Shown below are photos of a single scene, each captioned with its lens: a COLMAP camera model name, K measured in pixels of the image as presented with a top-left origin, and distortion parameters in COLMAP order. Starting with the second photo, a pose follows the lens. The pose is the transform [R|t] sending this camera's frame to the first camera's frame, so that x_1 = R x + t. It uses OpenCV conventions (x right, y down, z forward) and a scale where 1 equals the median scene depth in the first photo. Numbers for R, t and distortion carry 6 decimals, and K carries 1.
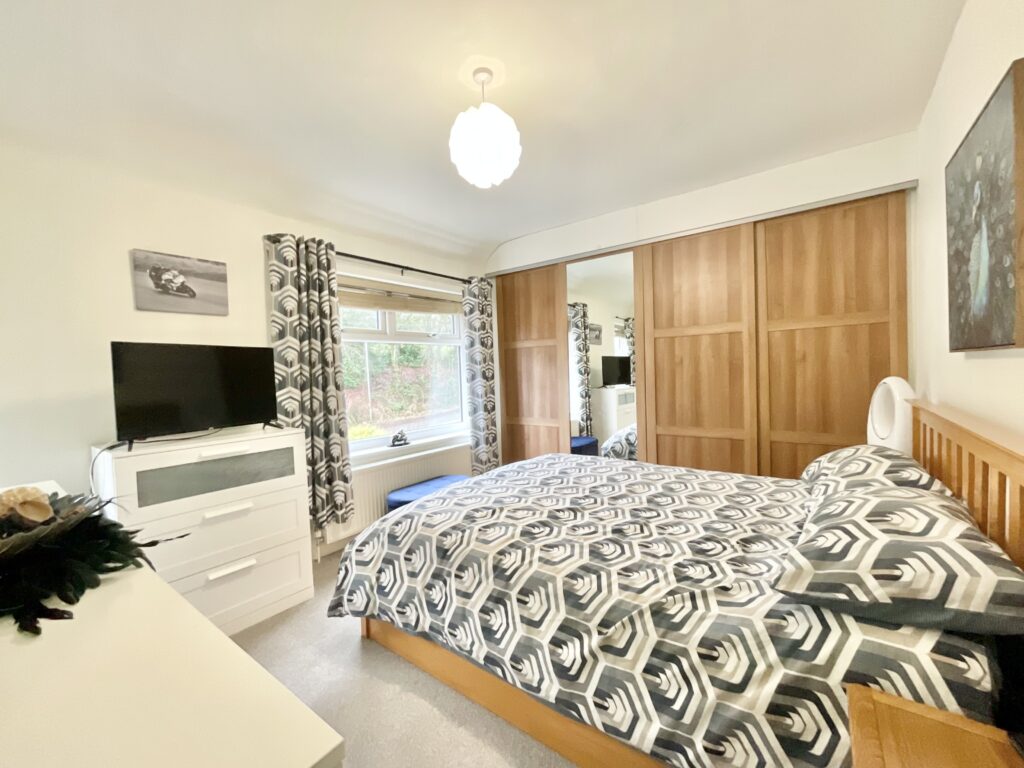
lens RADIAL K [[415.3, 0, 512.2], [0, 415.3, 387.2], [0, 0, 1]] dist [-0.003363, 0.002585]
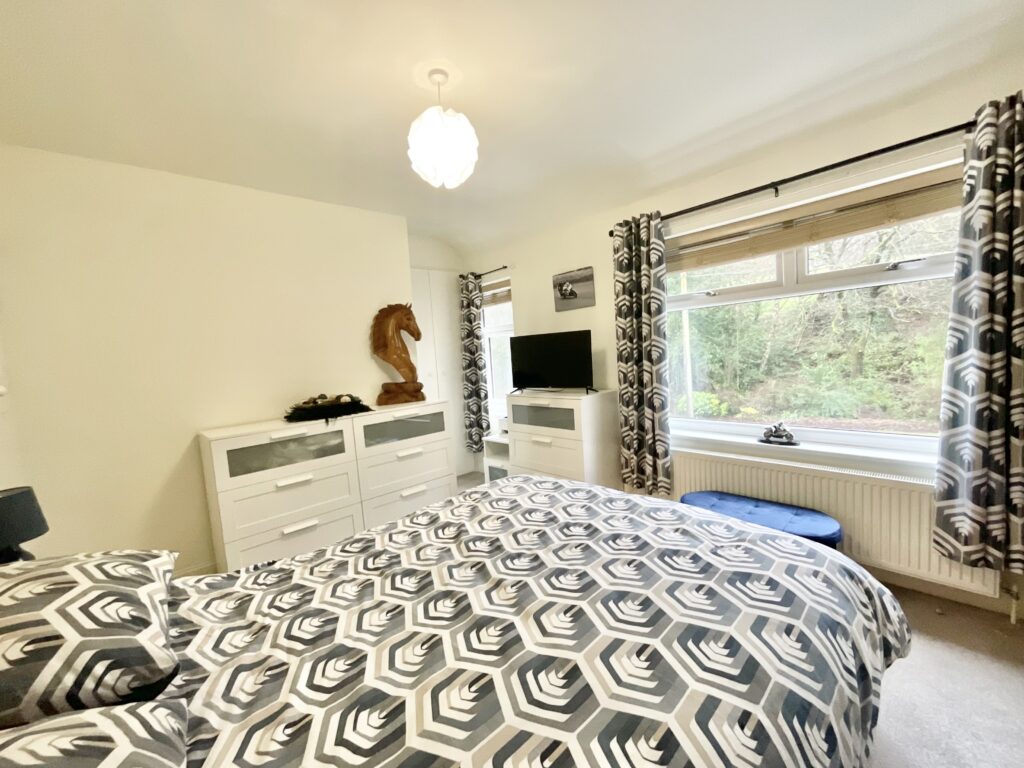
lens RADIAL K [[415.3, 0, 511.2], [0, 415.3, 379.6], [0, 0, 1]] dist [-0.003363, 0.002585]
pose [[-0.176276, 0.104926, -0.978733, 0.523910], [0.030981, 0.994401, 0.101025, -0.057737], [0.983853, -0.012514, -0.178540, 0.725571]]
